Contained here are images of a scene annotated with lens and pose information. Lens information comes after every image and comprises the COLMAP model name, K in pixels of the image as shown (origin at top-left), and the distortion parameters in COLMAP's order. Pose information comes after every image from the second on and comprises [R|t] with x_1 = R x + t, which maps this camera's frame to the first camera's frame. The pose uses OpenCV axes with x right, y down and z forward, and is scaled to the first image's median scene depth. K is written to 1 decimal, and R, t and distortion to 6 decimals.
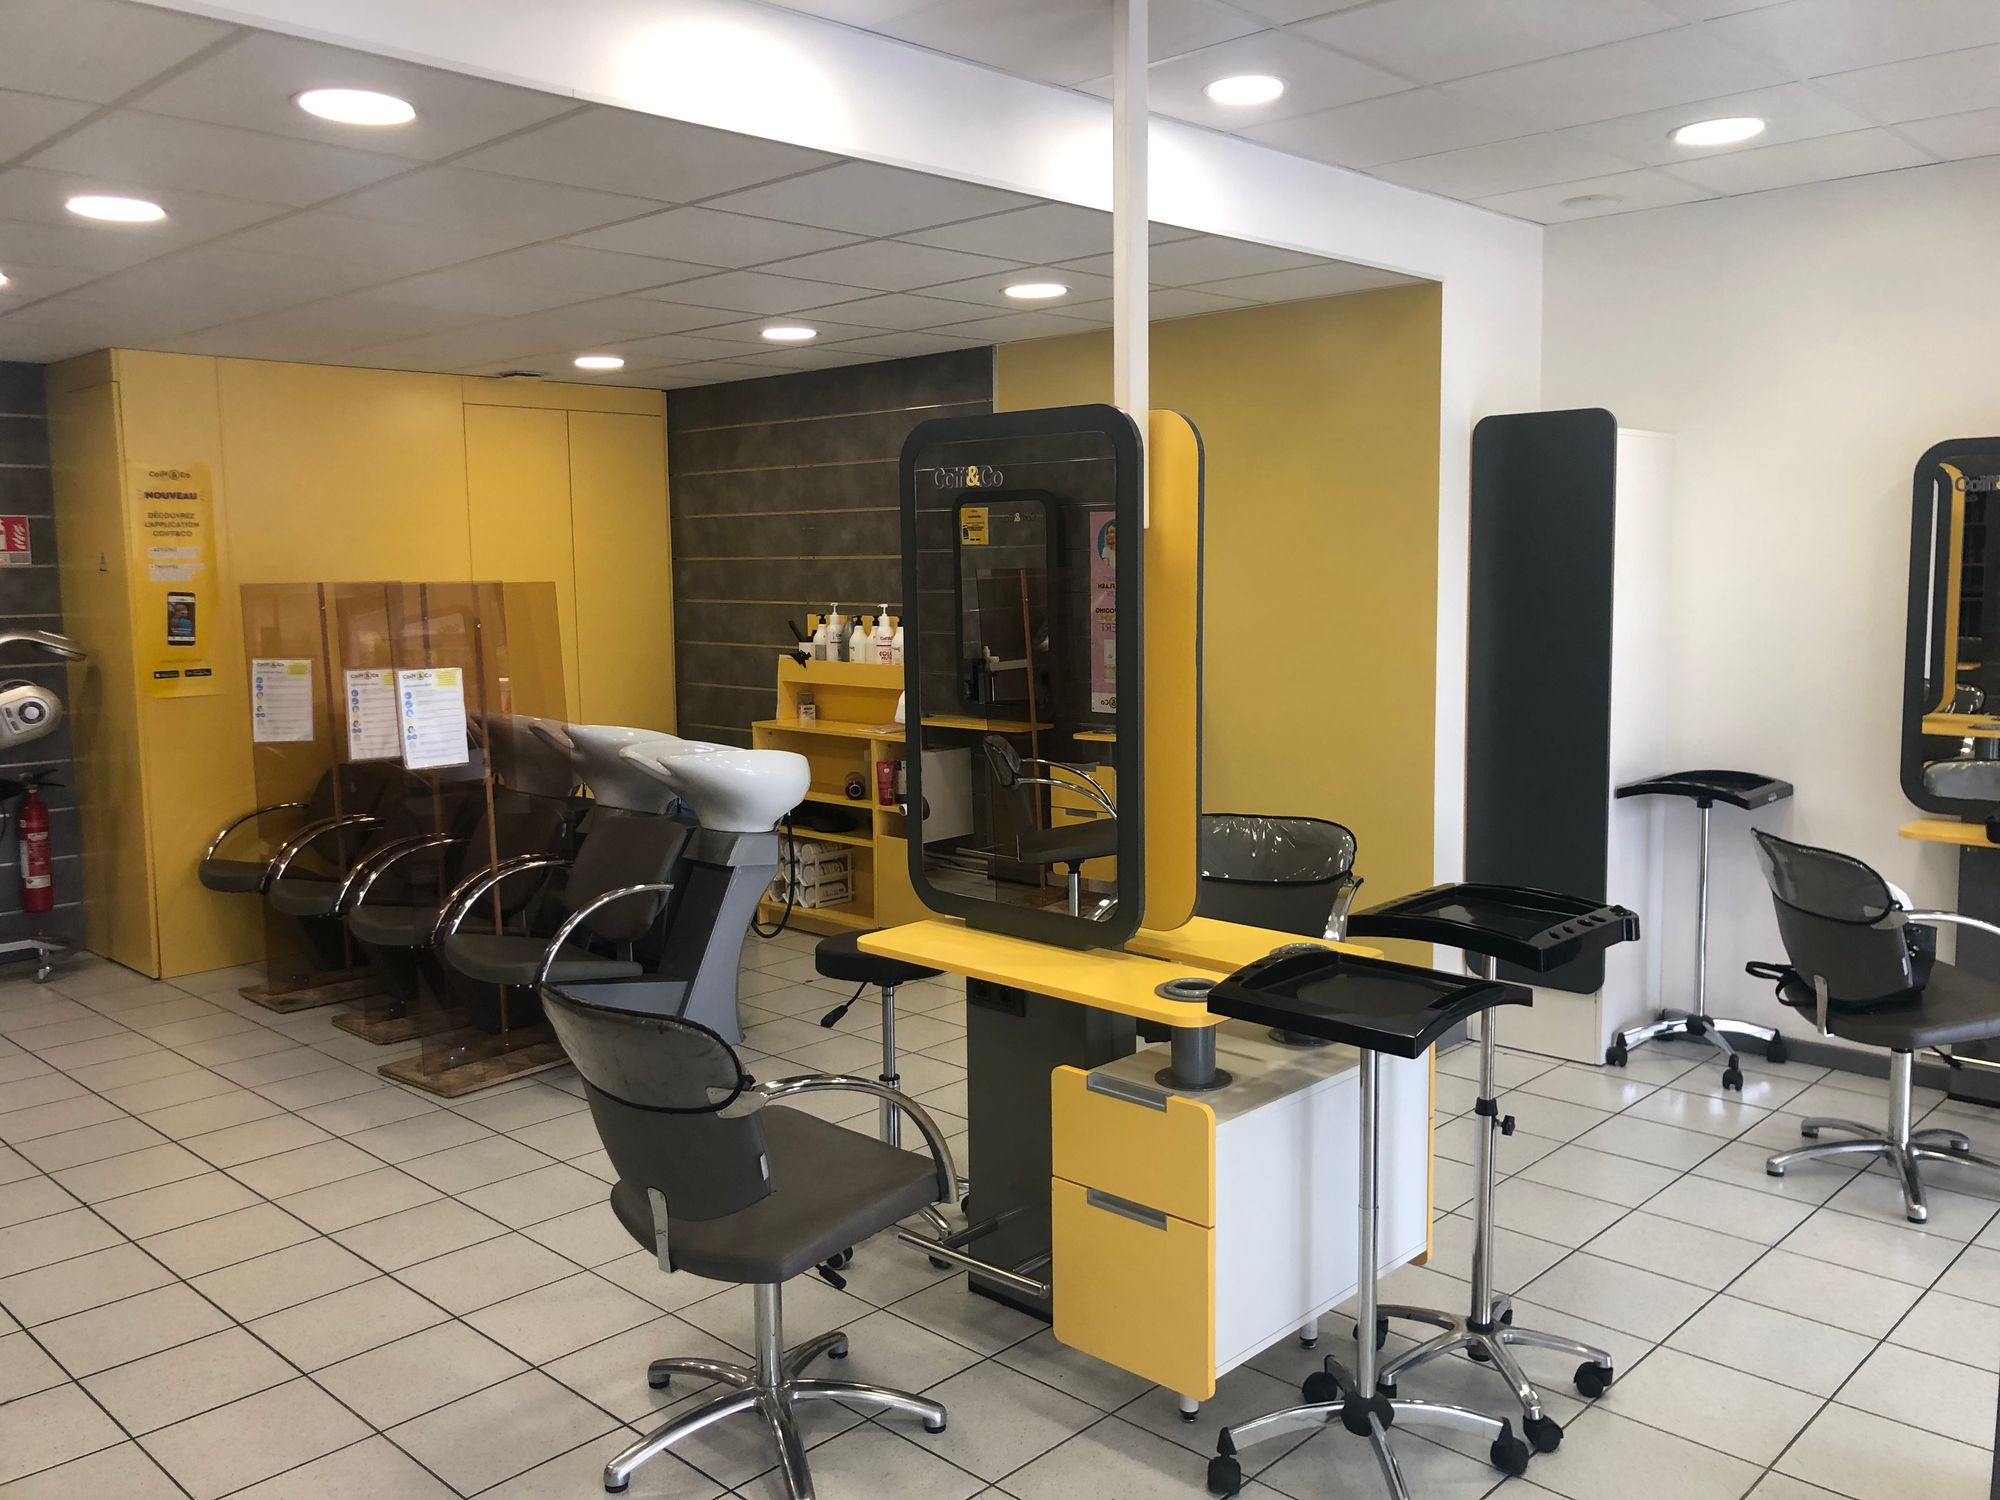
lens RADIAL K [[1636.6, 0, 998.1], [0, 1636.6, 741.7], [0, 0, 1]] dist [0.024131, -0.041090]
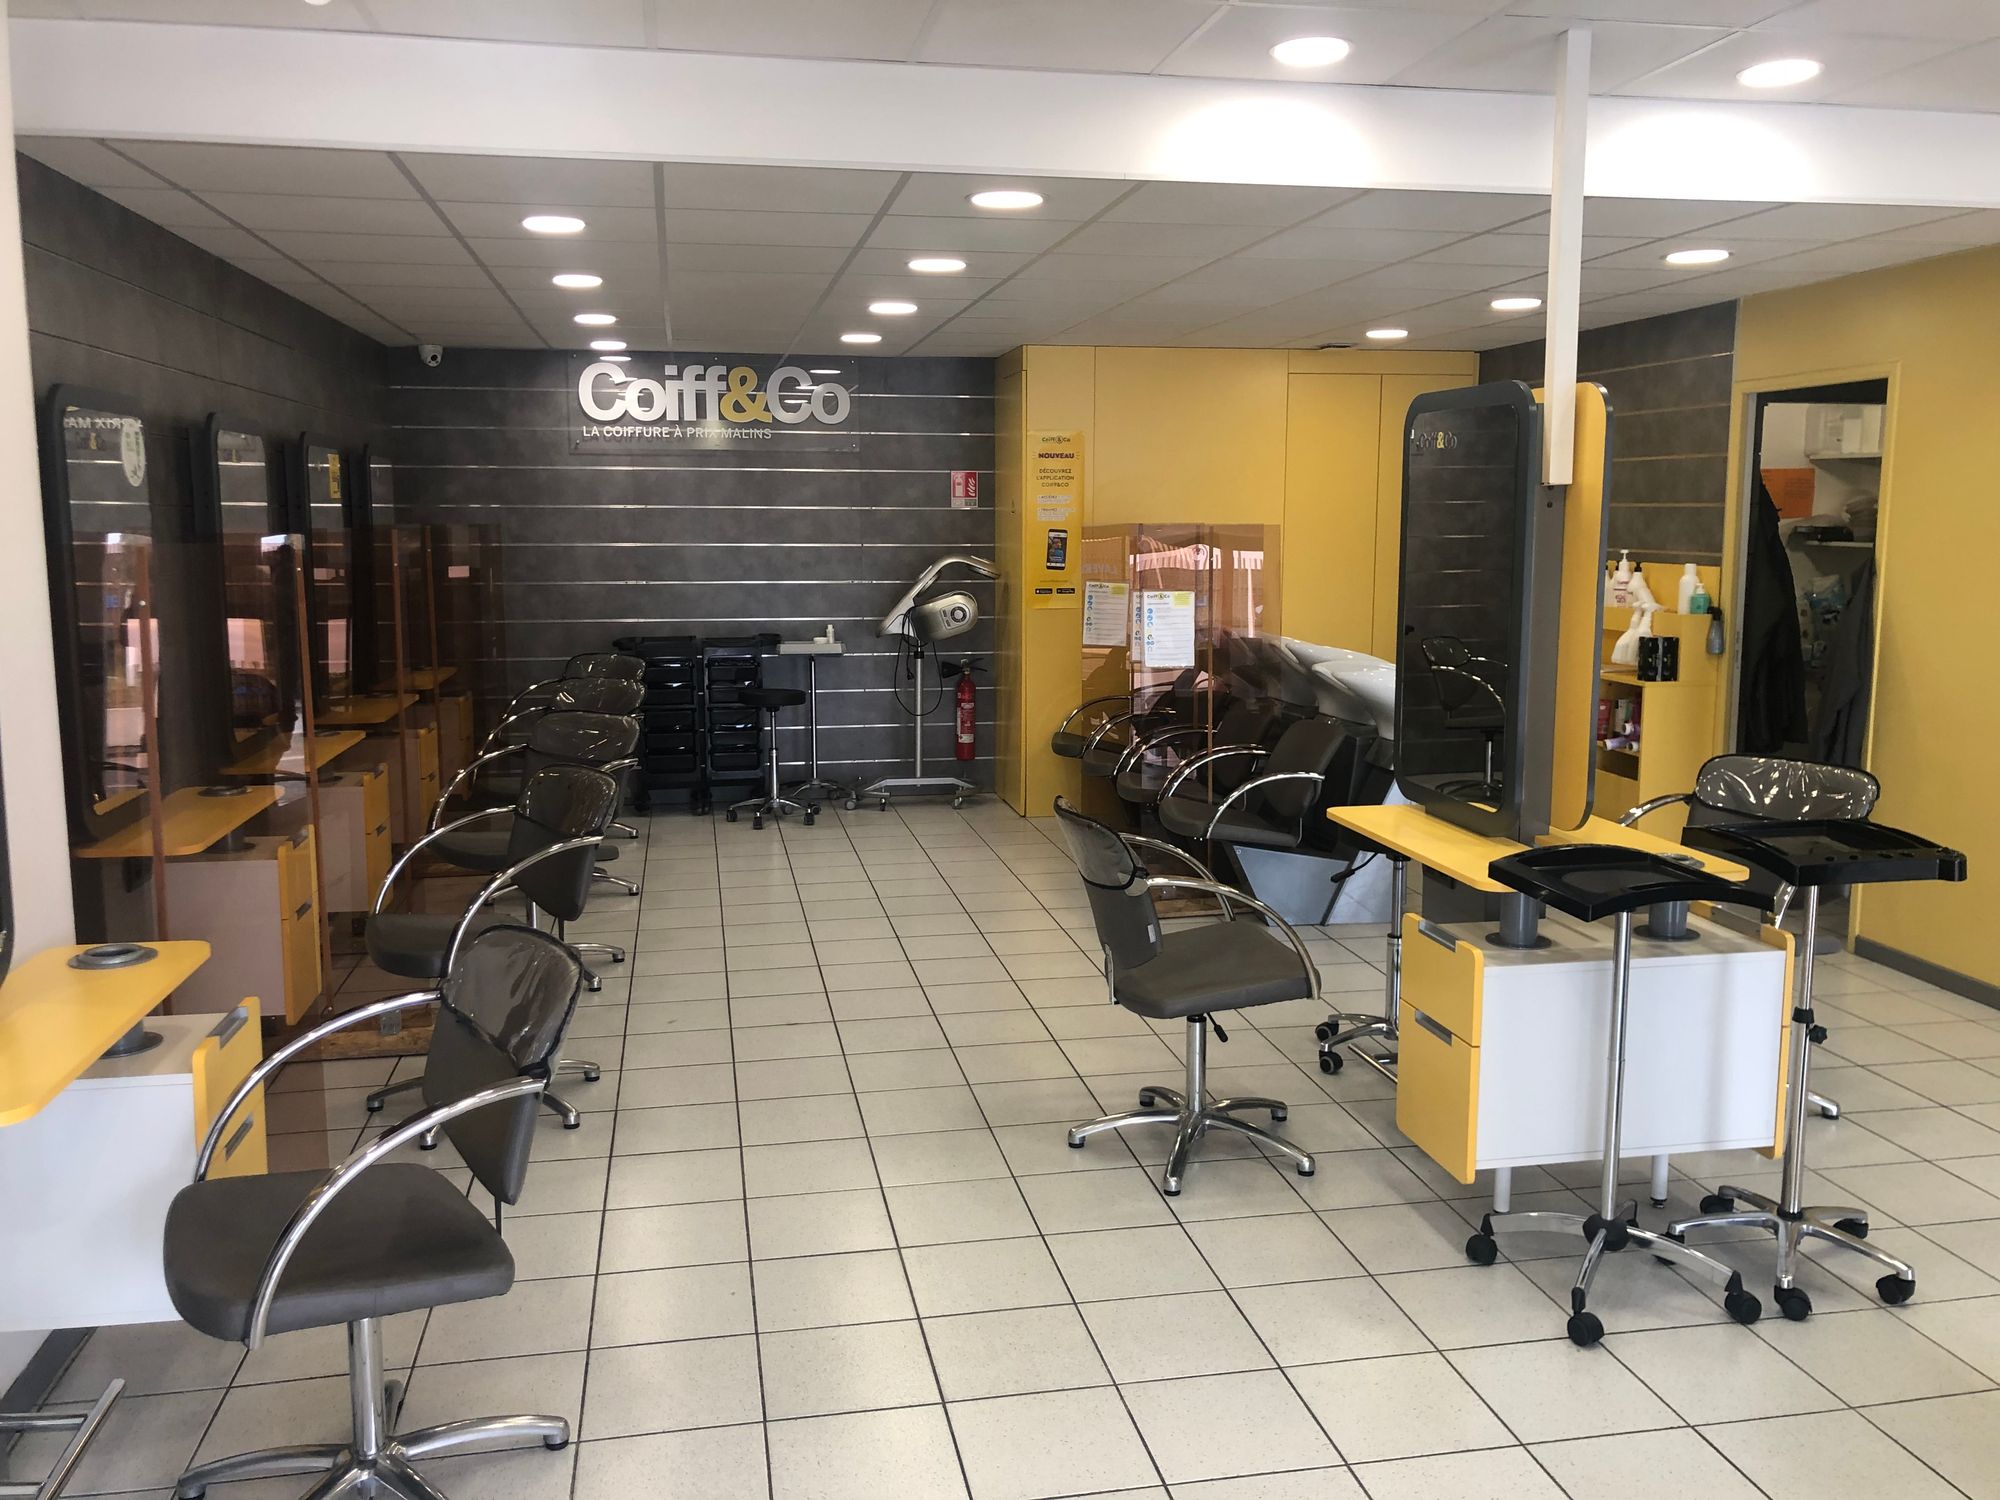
lens RADIAL K [[1636.6, 0, 998.4], [0, 1636.6, 757.1], [0, 0, 1]] dist [0.024131, -0.041090]
pose [[0.809626, 0.096820, -0.578906, 0.254935], [-0.071630, 0.995227, 0.066270, 0.008353], [0.582559, -0.012187, 0.812697, -0.109334]]
